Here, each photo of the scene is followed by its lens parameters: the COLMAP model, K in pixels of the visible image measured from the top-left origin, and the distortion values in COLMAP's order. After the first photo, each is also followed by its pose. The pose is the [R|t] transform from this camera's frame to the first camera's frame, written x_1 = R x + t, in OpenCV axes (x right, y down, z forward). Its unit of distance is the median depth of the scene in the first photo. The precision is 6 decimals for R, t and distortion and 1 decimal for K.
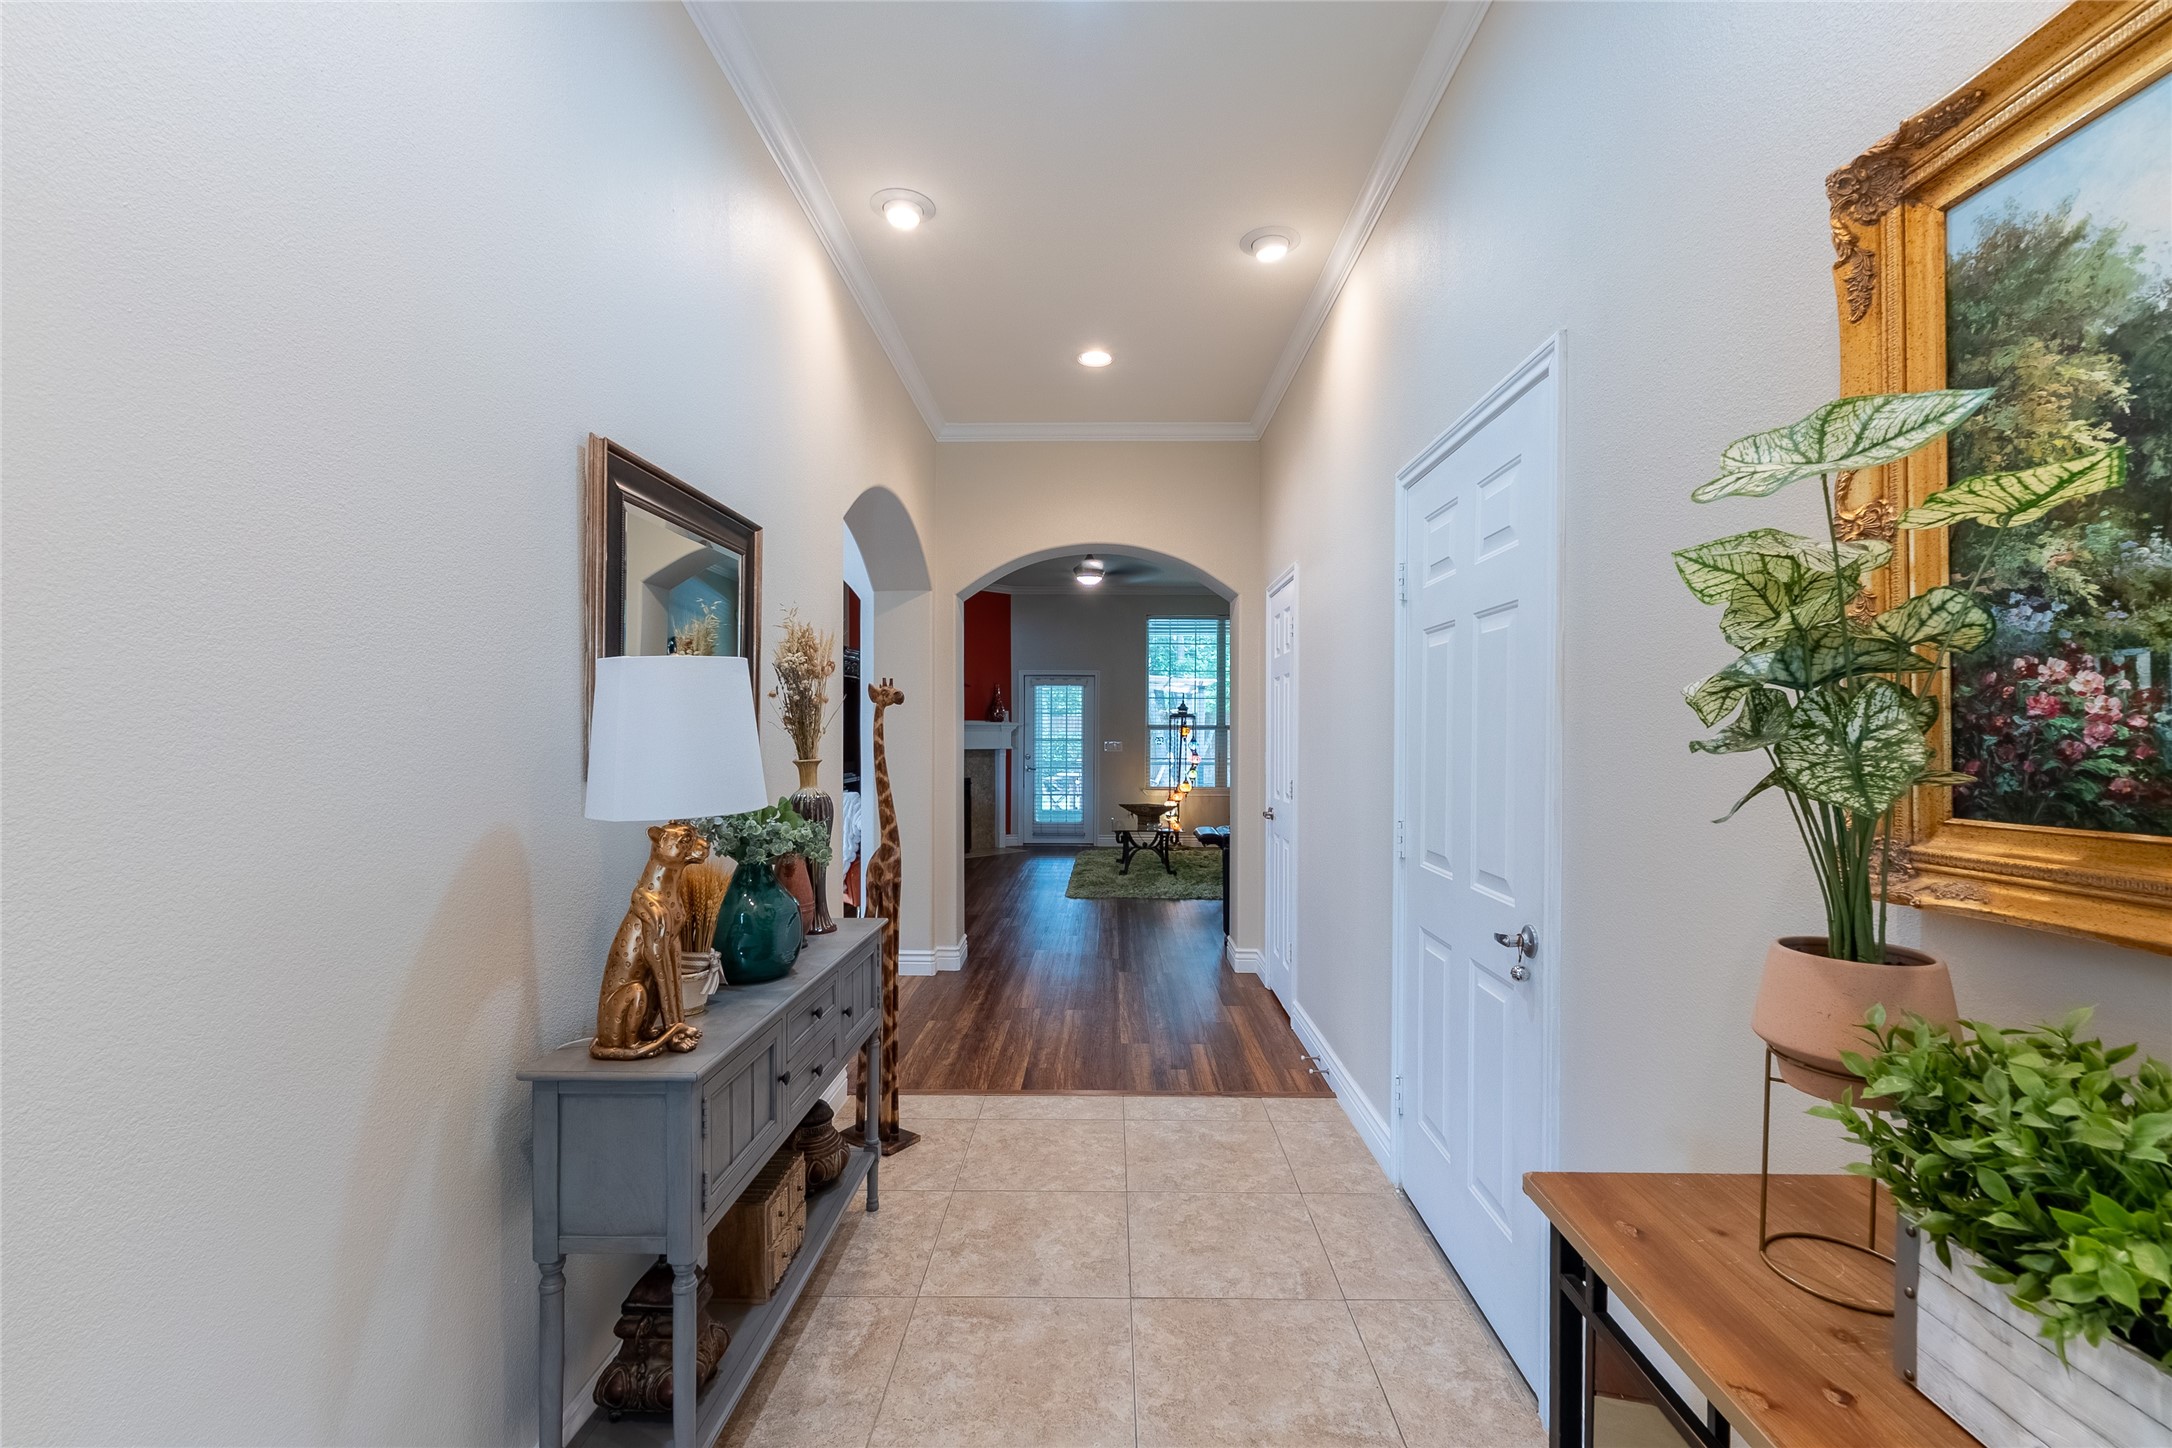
lens RADIAL K [[946.1, 0, 1087.2], [0, 946.1, 731.6], [0, 0, 1]] dist [0.005214, 0.001531]
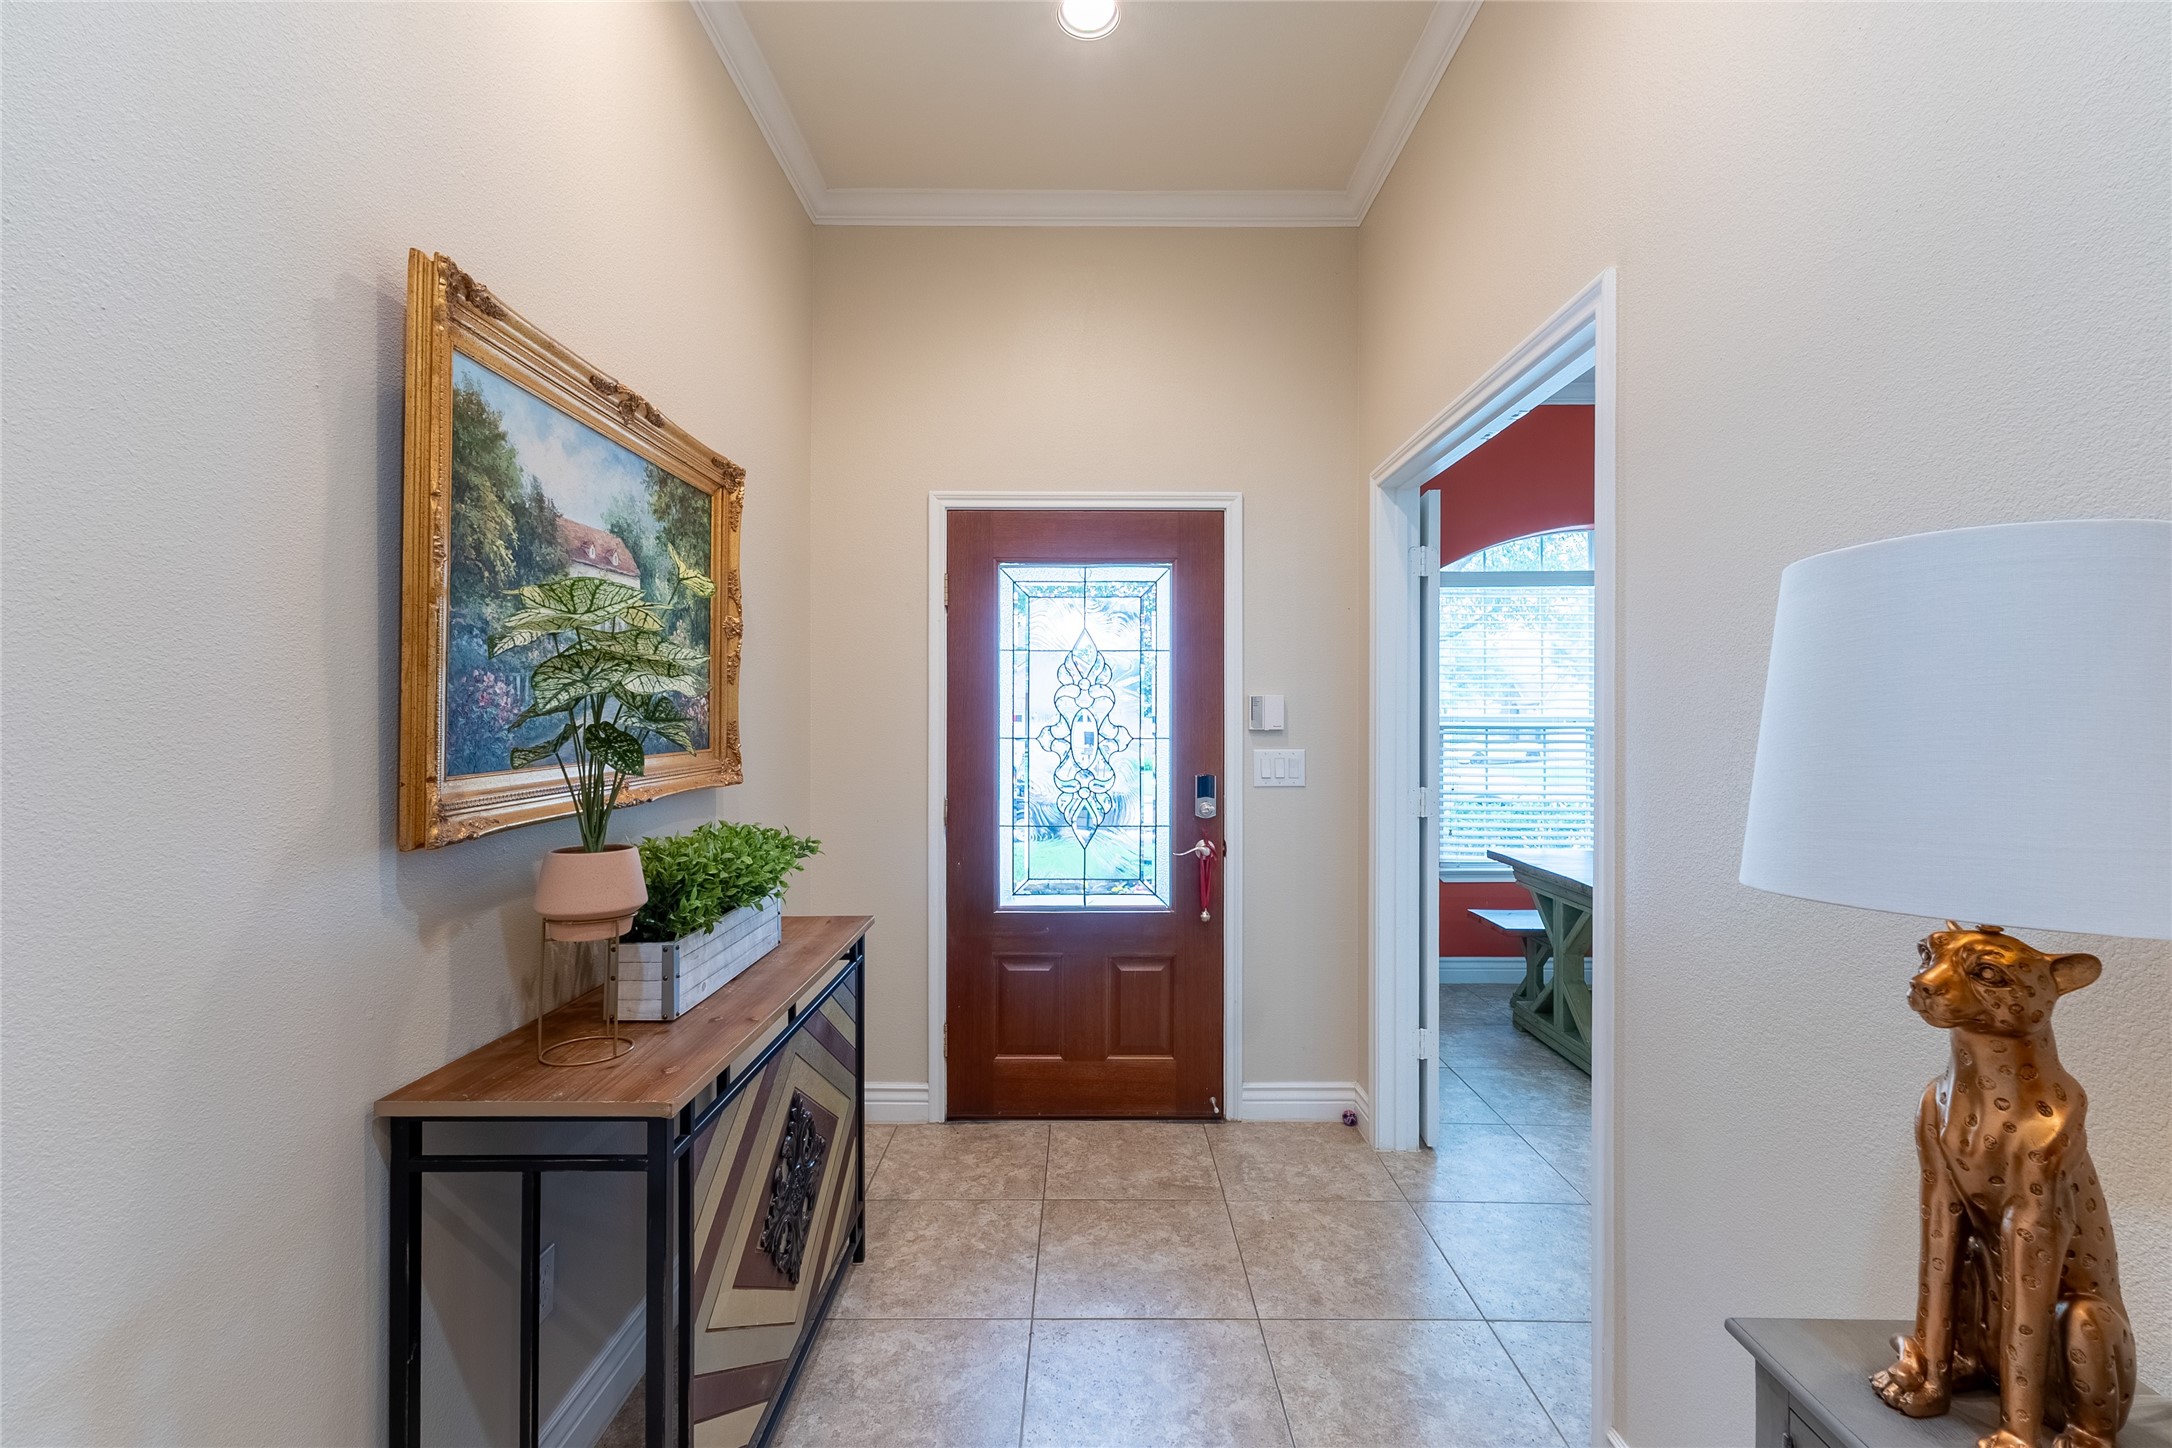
lens RADIAL K [[946.1, 0, 1089.2], [0, 946.1, 719.8], [0, 0, 1]] dist [0.005214, 0.001531]
pose [[-0.999824, -0.005541, -0.017941, -0.026075], [-0.005513, 0.999983, -0.001638, 0.004251], [0.017950, -0.001539, -0.999838, 2.787077]]
